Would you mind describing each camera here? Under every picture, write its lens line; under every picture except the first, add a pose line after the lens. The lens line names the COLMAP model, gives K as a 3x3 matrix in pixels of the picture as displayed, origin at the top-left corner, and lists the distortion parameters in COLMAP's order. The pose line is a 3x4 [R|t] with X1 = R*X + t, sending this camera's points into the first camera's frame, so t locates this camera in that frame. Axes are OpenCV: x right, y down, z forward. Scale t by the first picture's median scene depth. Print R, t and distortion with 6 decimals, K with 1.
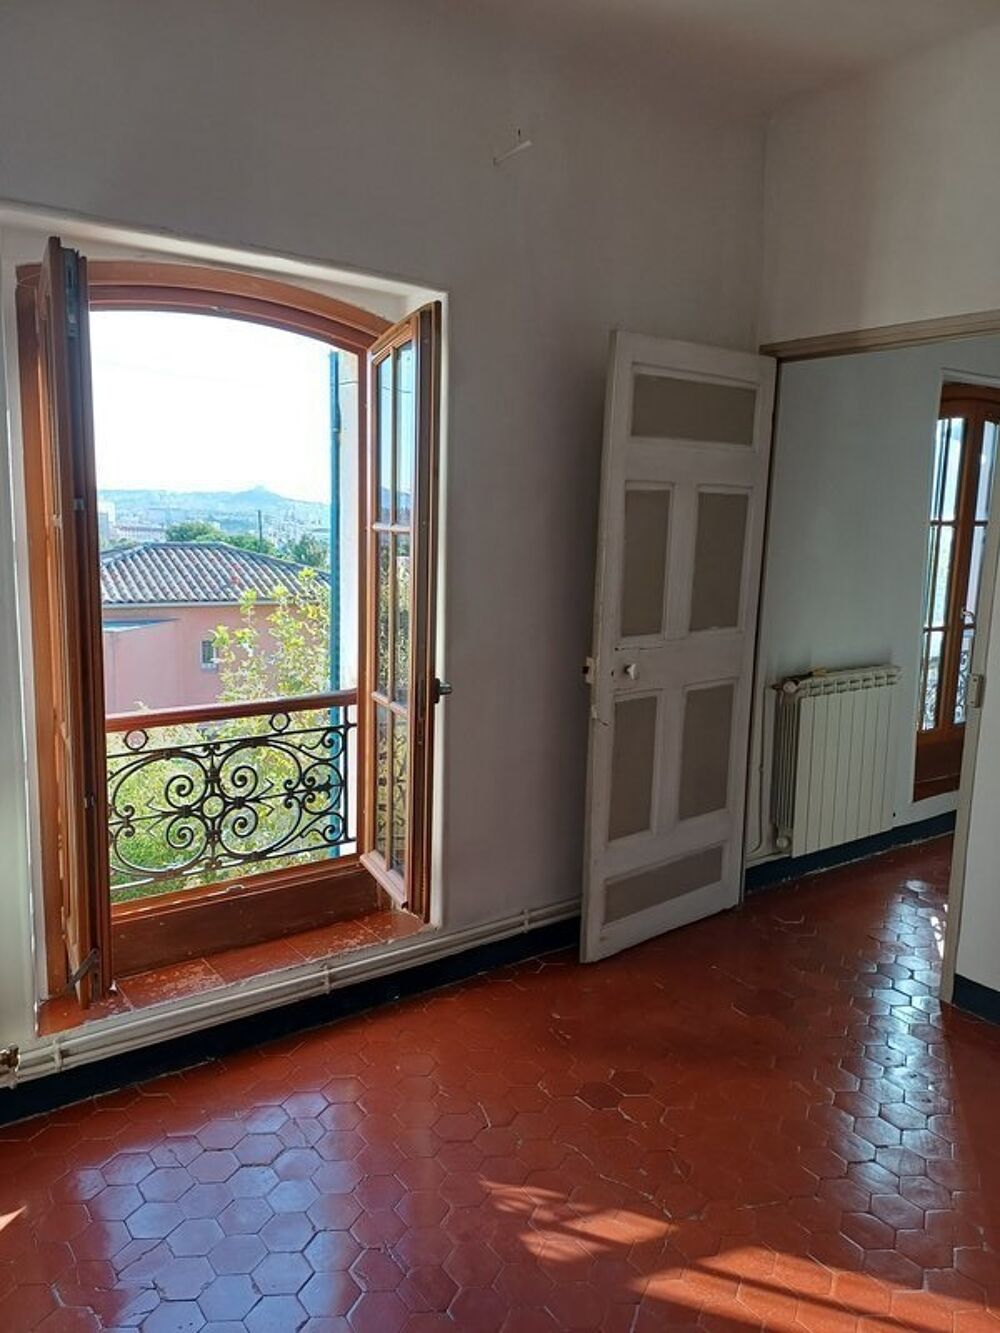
lens RADIAL K [[982.4, 0, 474.3], [0, 982.4, 659.4], [0, 0, 1]] dist [0.086086, -0.124652]
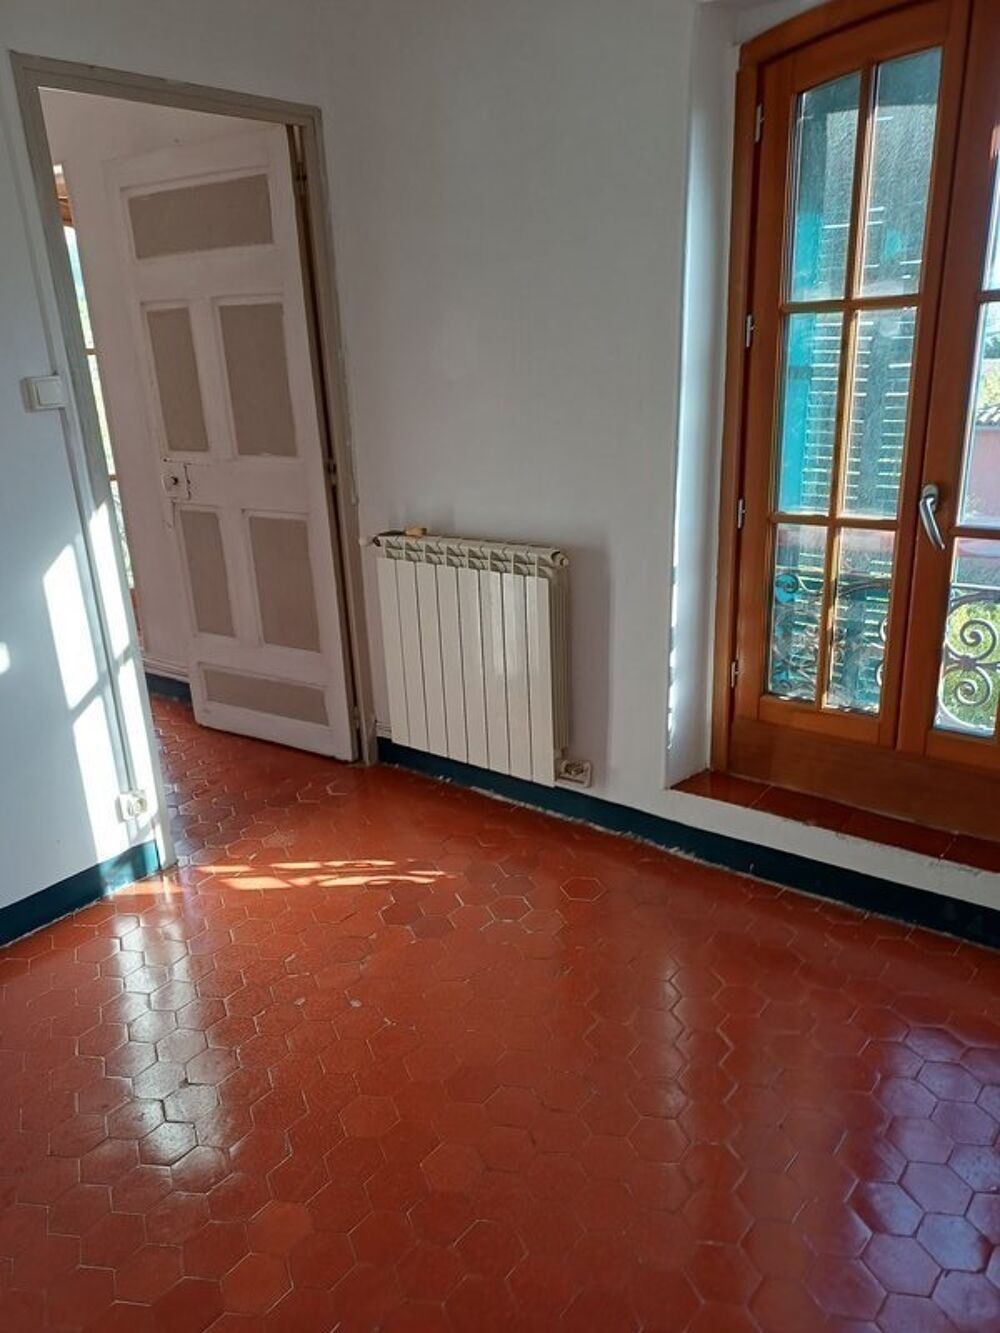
lens RADIAL K [[1028.9, 0, 499.7], [0, 1028.9, 714.3], [0, 0, 1]] dist [0.080749, -0.145141]
pose [[0.276353, 0.309318, -0.909918, 1.400101], [-0.092193, 0.950956, 0.295268, -0.118556], [0.956624, 0.002290, 0.291316, 0.998020]]
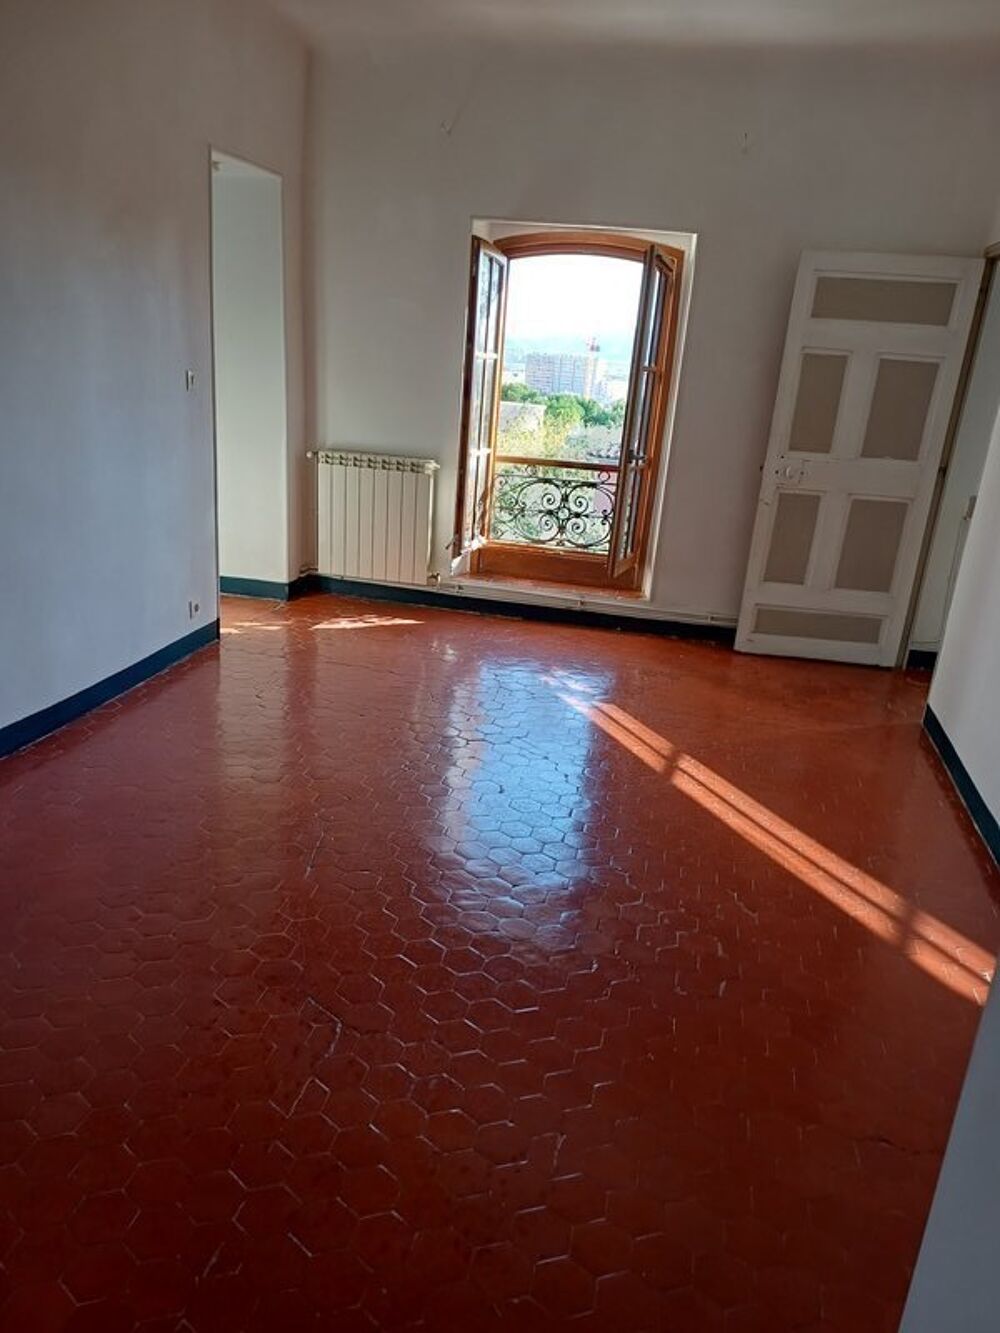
lens RADIAL K [[982.4, 0, 474.3], [0, 982.4, 659.4], [0, 0, 1]] dist [0.086086, -0.124652]
pose [[0.676407, 0.248336, -0.693400, 0.977114], [-0.167135, 0.968637, 0.183872, 0.092338], [0.717314, -0.008481, 0.696698, -0.462879]]
